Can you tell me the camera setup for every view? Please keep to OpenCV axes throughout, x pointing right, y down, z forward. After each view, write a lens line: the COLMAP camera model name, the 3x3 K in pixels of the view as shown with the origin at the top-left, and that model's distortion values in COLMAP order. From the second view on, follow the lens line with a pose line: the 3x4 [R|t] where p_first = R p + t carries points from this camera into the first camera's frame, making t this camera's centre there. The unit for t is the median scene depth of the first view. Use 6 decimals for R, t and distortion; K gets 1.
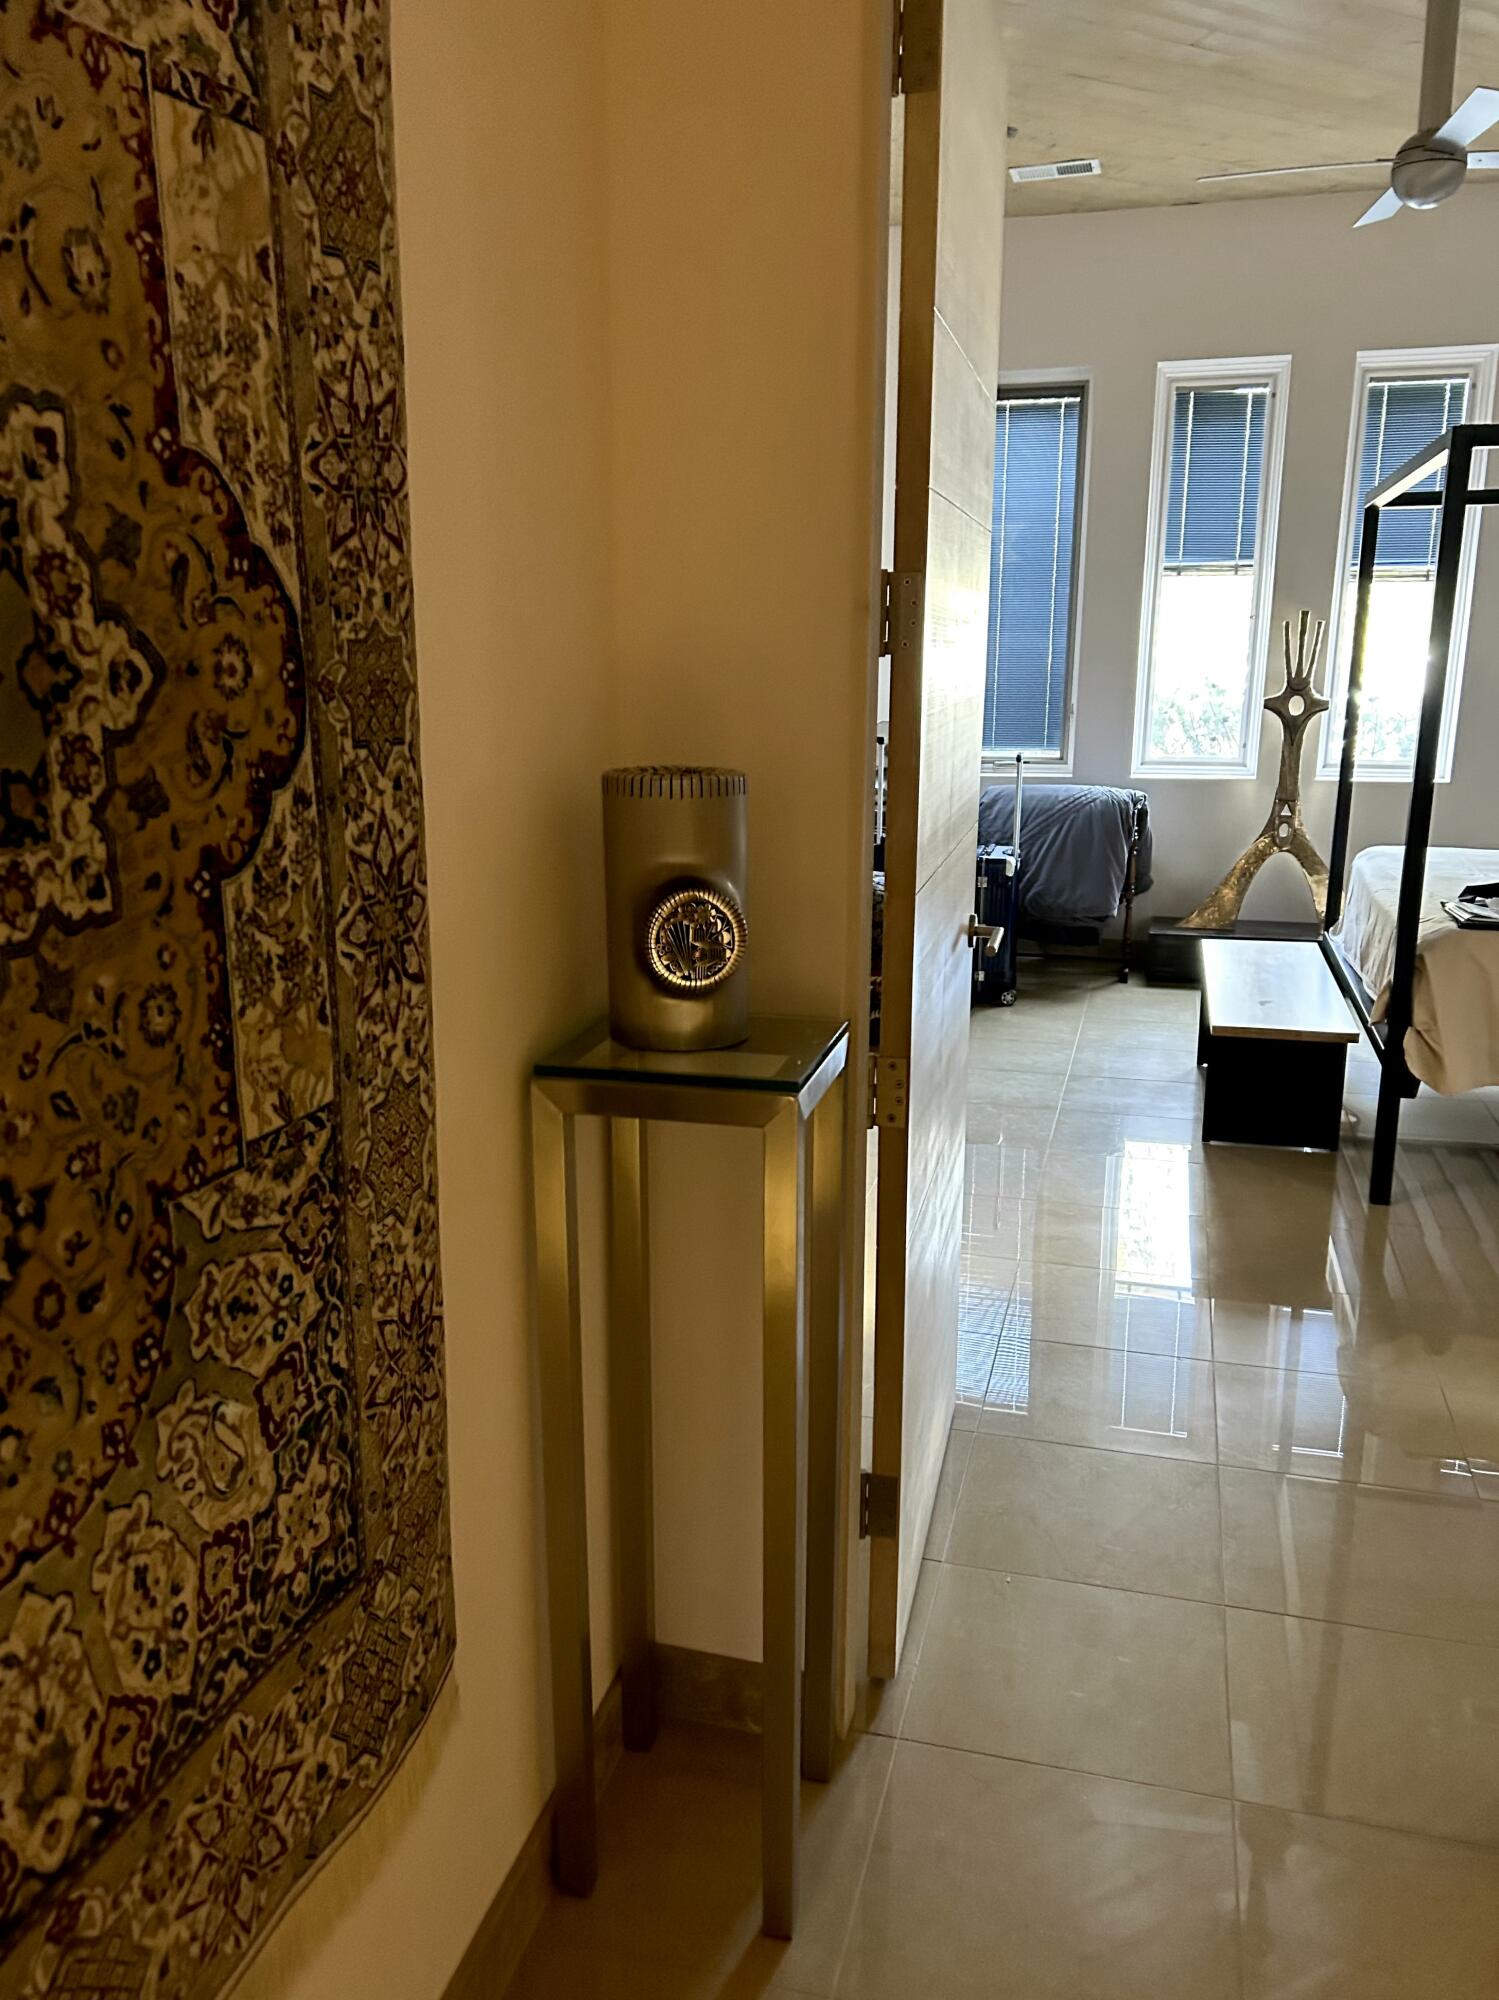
lens RADIAL K [[1516.9, 0, 767.9], [0, 1516.9, 1013.1], [0, 0, 1]] dist [0.059037, -0.061513]
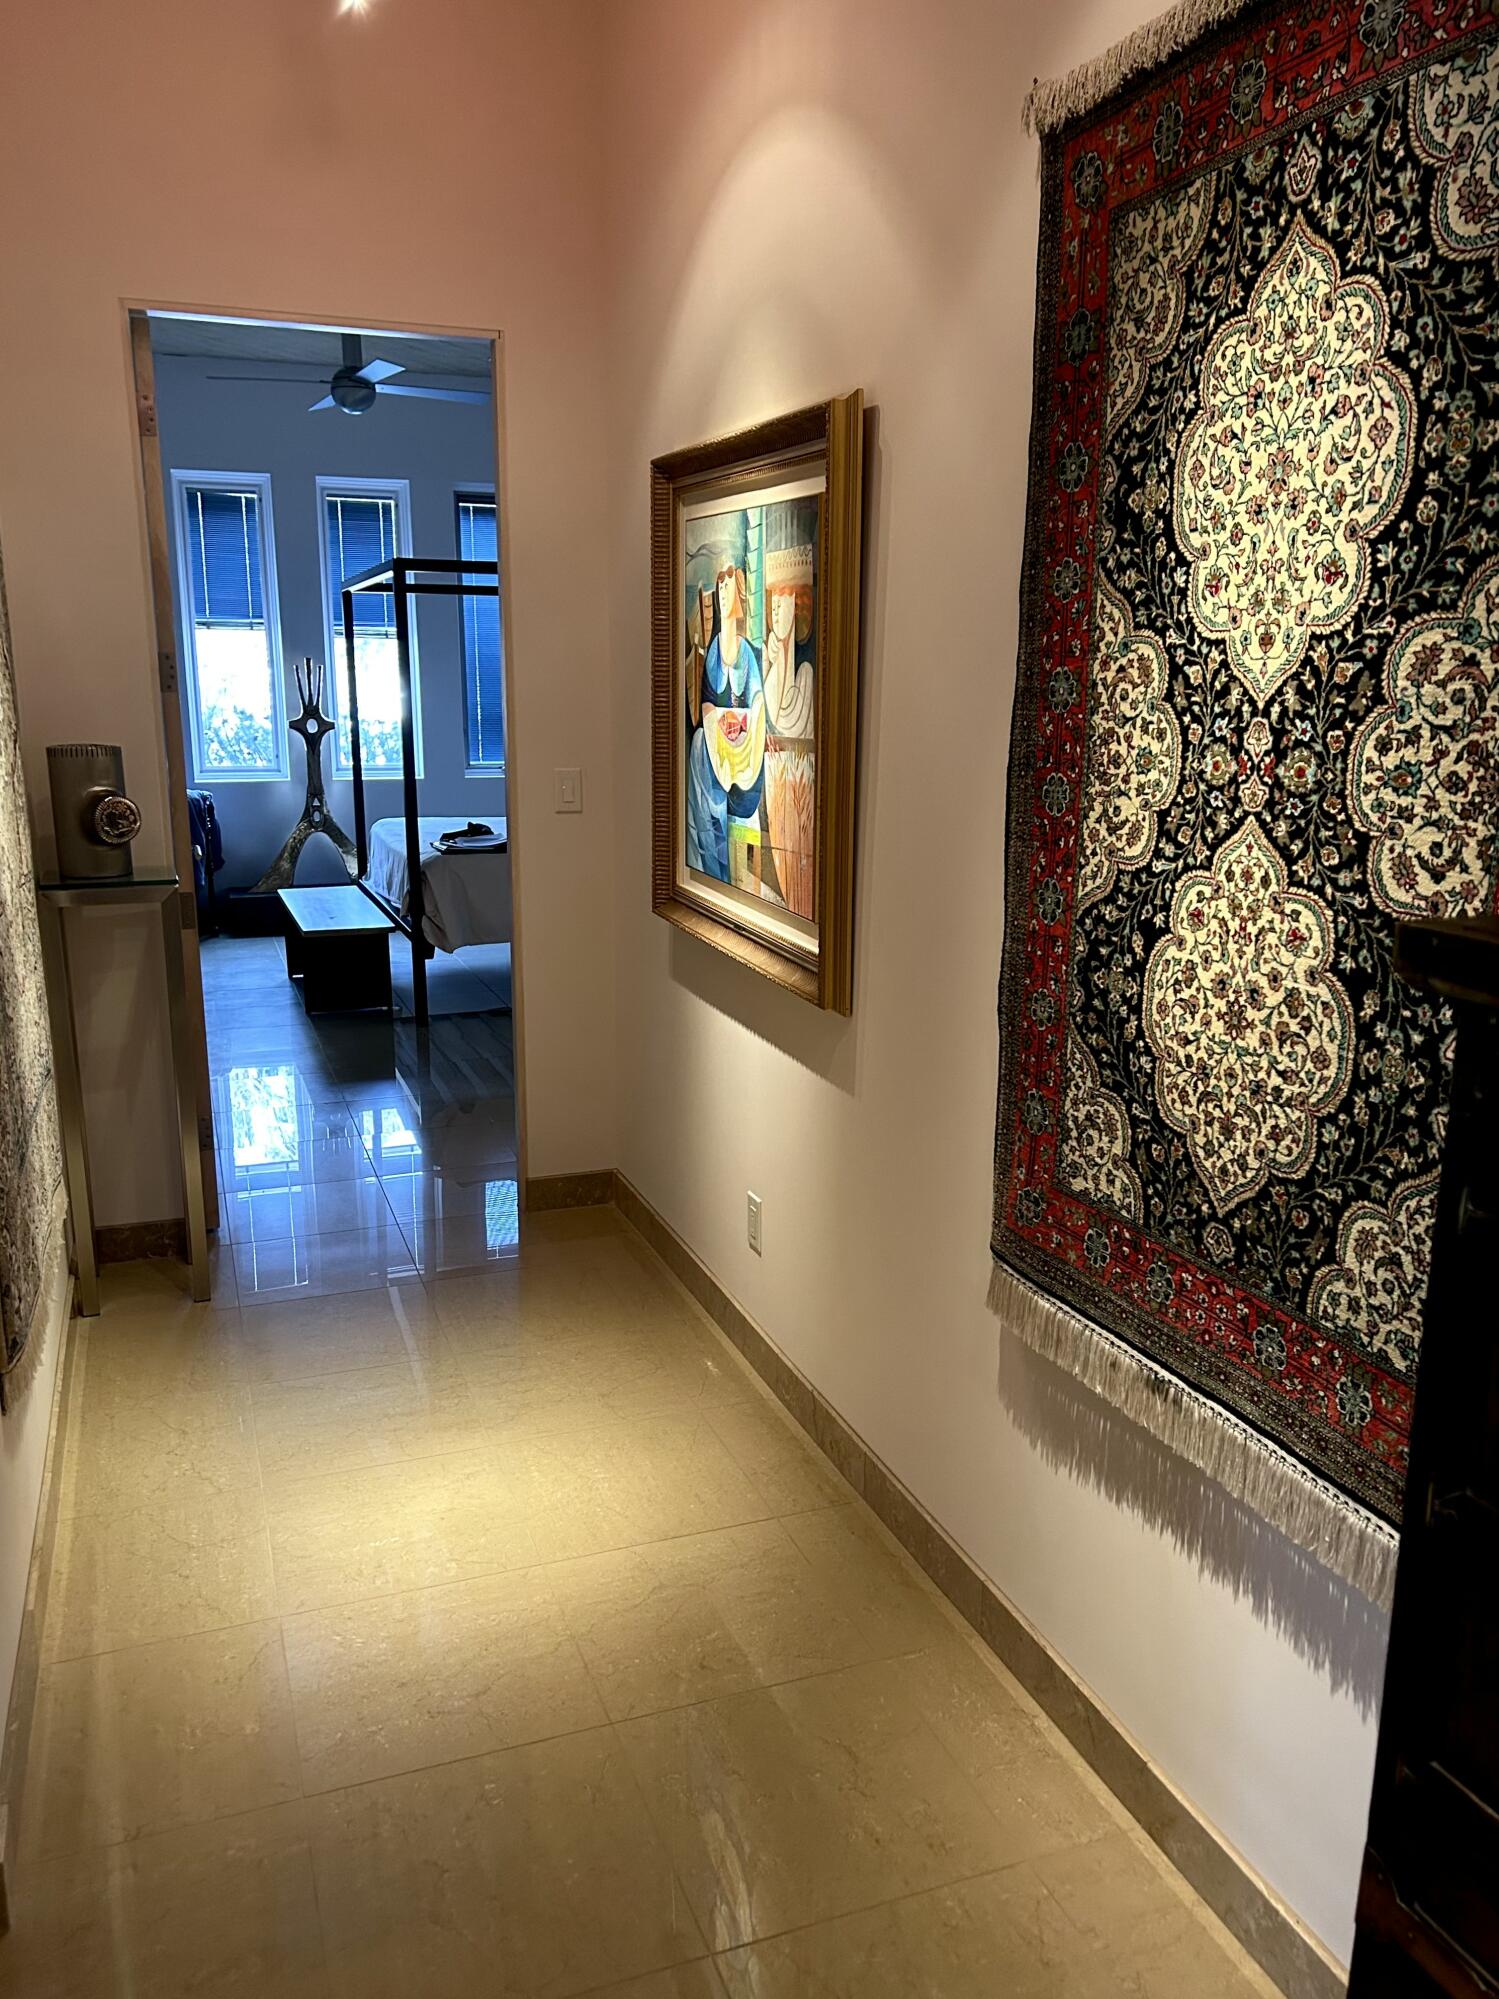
lens RADIAL K [[1516.2, 0, 759.6], [0, 1516.2, 1011.4], [0, 0, 1]] dist [0.059037, -0.061513]
pose [[0.807165, -0.128175, 0.576243, -0.159746], [0.140234, 0.989834, 0.023741, 0.080383], [-0.573428, 0.061646, 0.816933, -0.350944]]
